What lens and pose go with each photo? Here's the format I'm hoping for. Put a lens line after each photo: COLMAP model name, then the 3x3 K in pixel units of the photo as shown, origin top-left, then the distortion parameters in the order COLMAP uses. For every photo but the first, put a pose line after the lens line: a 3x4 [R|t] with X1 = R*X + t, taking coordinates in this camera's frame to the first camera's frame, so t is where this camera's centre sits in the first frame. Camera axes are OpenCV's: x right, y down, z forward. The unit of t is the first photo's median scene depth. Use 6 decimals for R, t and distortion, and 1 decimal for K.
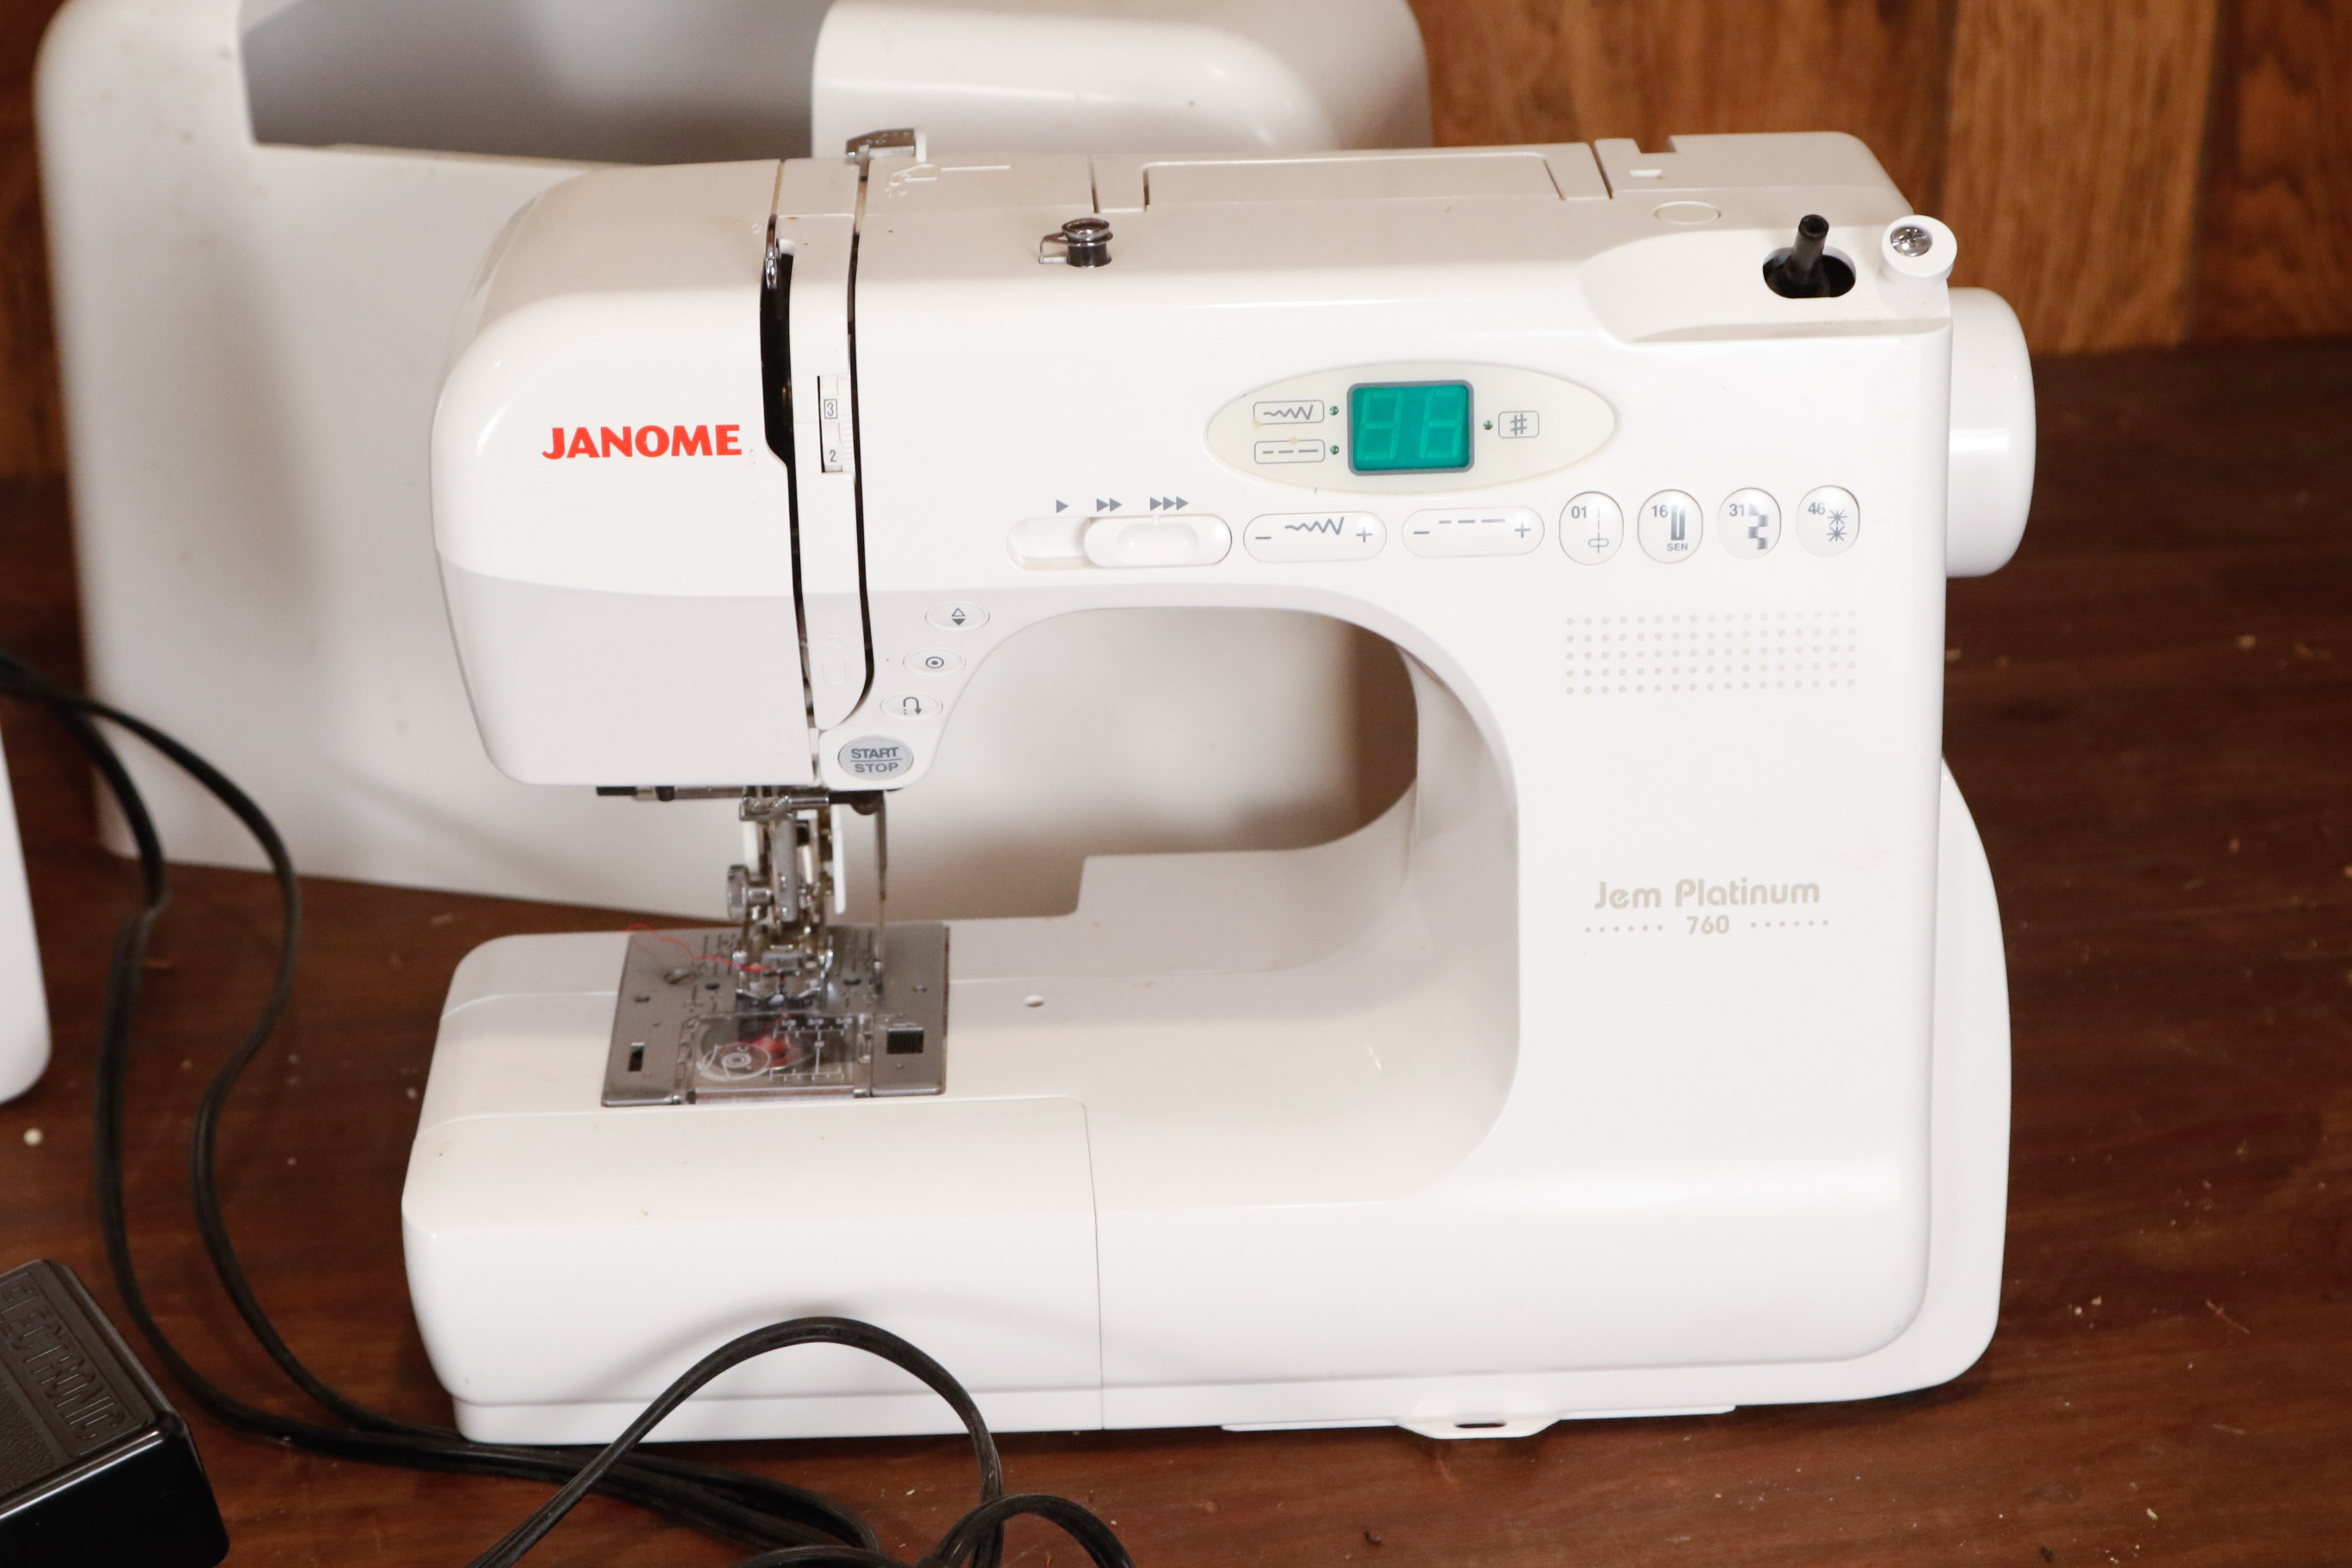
lens RADIAL K [[4224.8, 0, 1176.9], [0, 4224.8, 844.4], [0, 0, 1]] dist [0.009507, 0.000000]
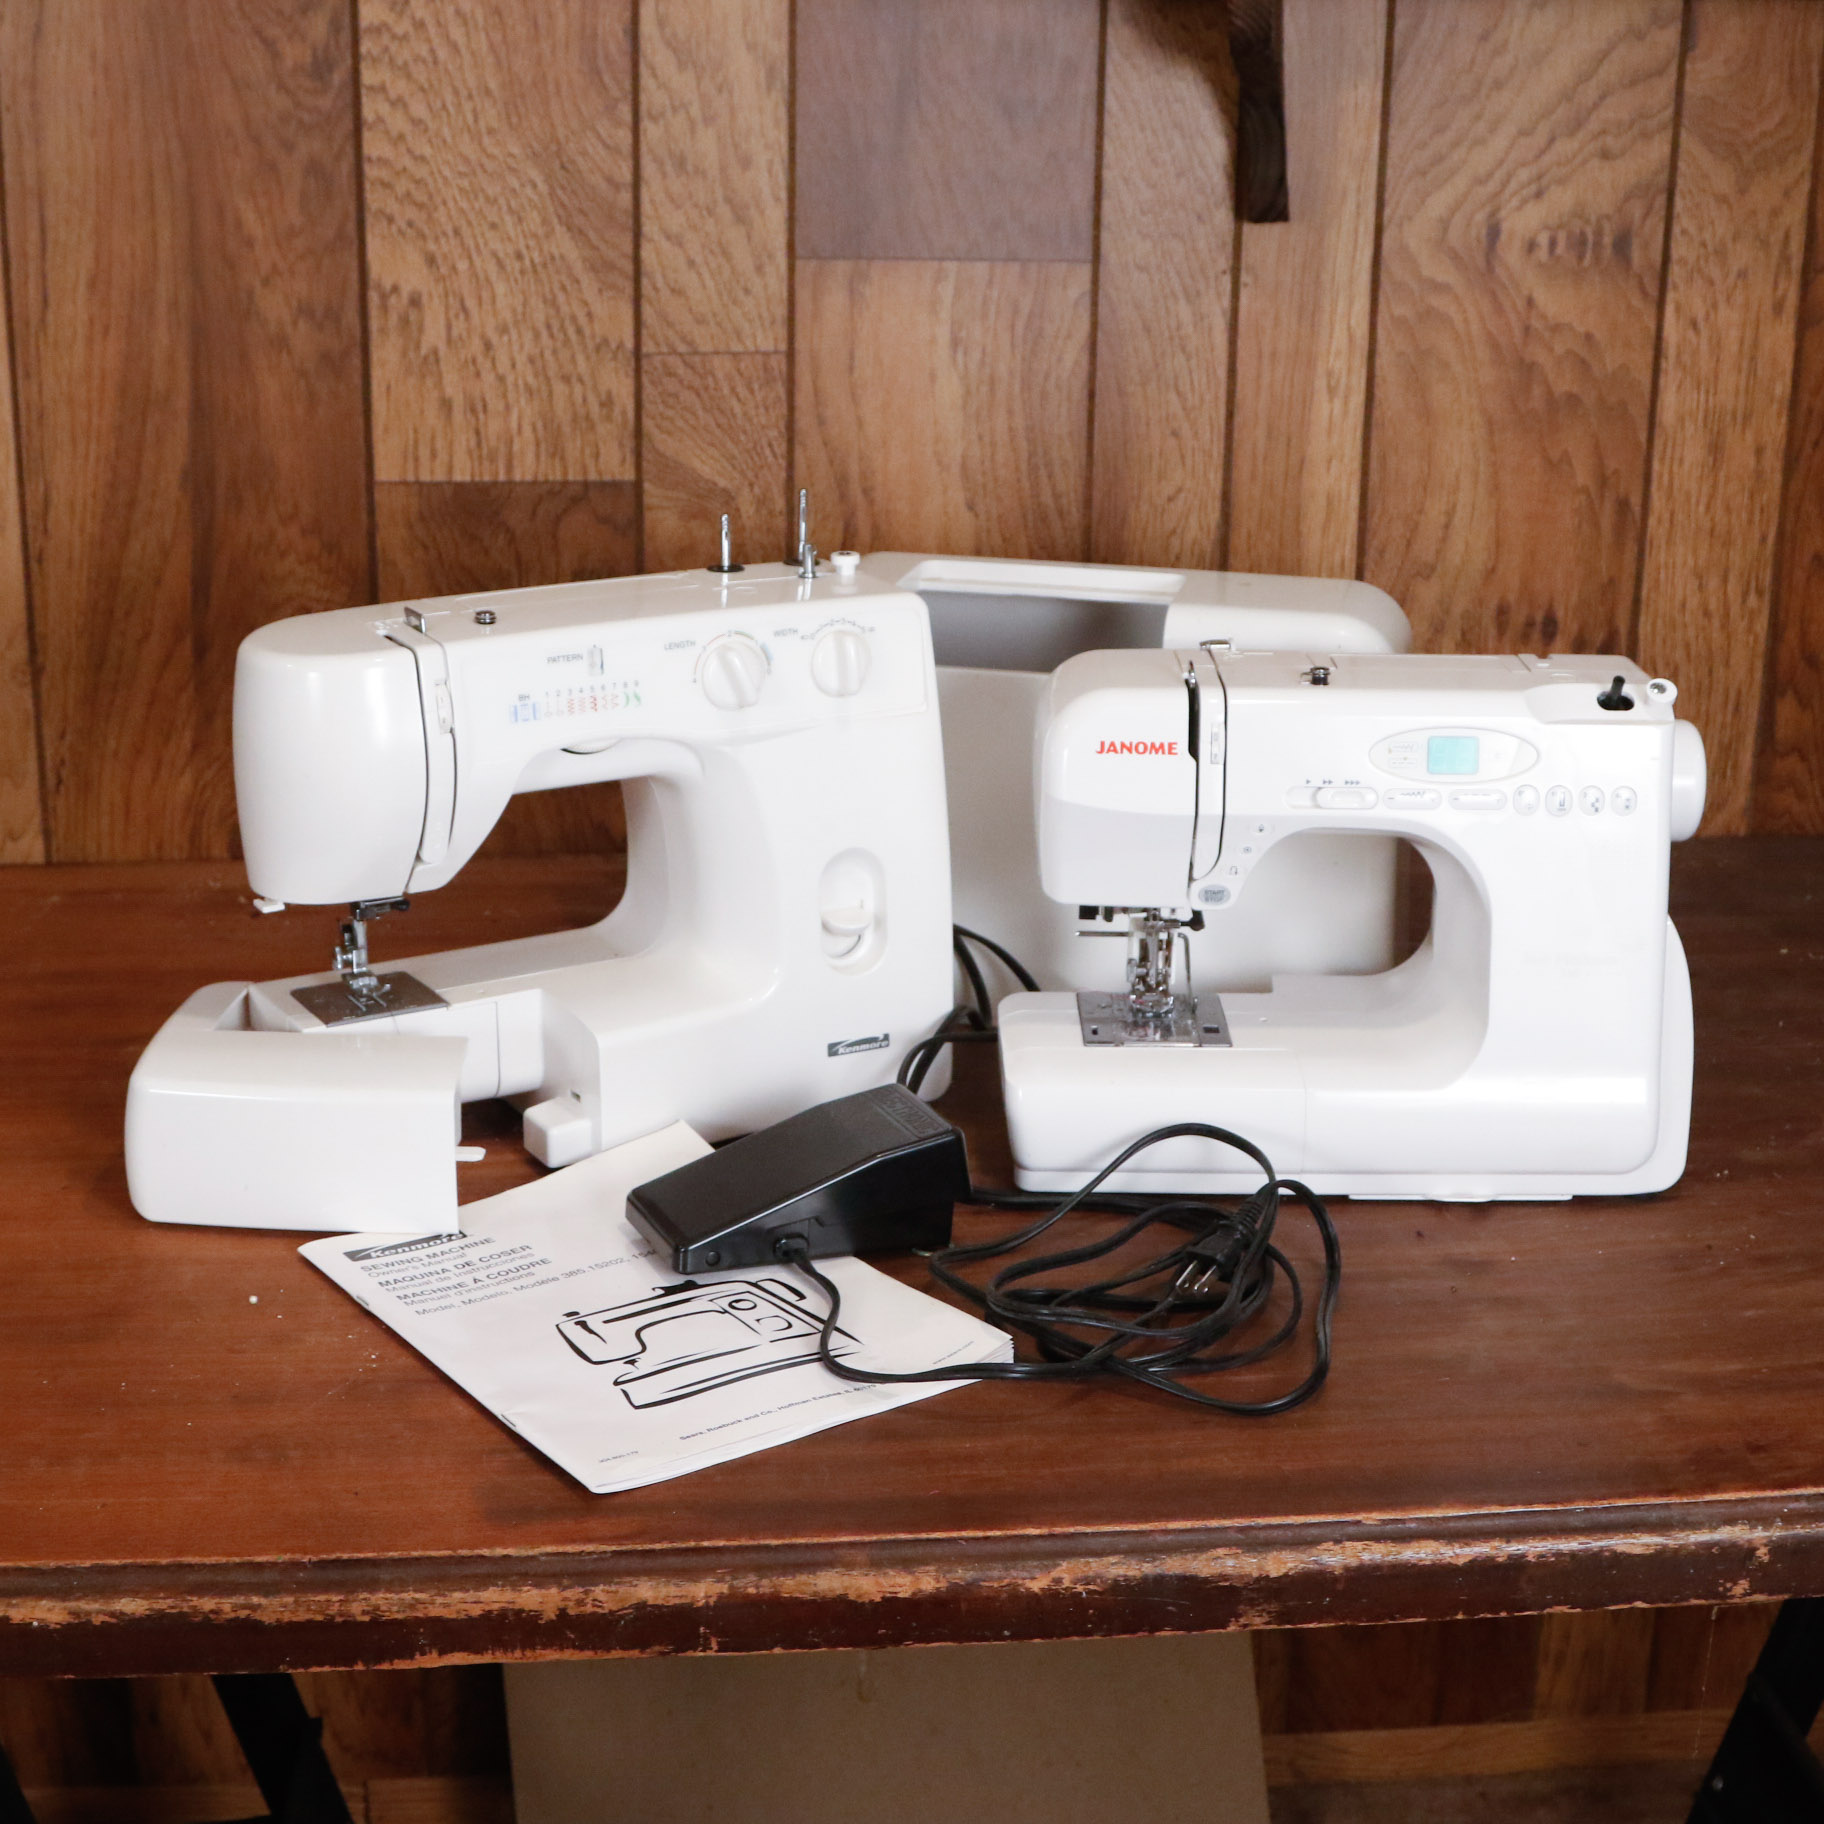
lens RADIAL K [[2900.7, 0, 916.7], [0, 2900.7, 929.2], [0, 0, 1]] dist [-0.148524, 0.000000]
pose [[0.998619, 0.036162, -0.038109, -0.169439], [-0.040997, 0.990018, -0.134846, 0.215482], [0.032853, 0.136222, 0.990133, -0.576381]]
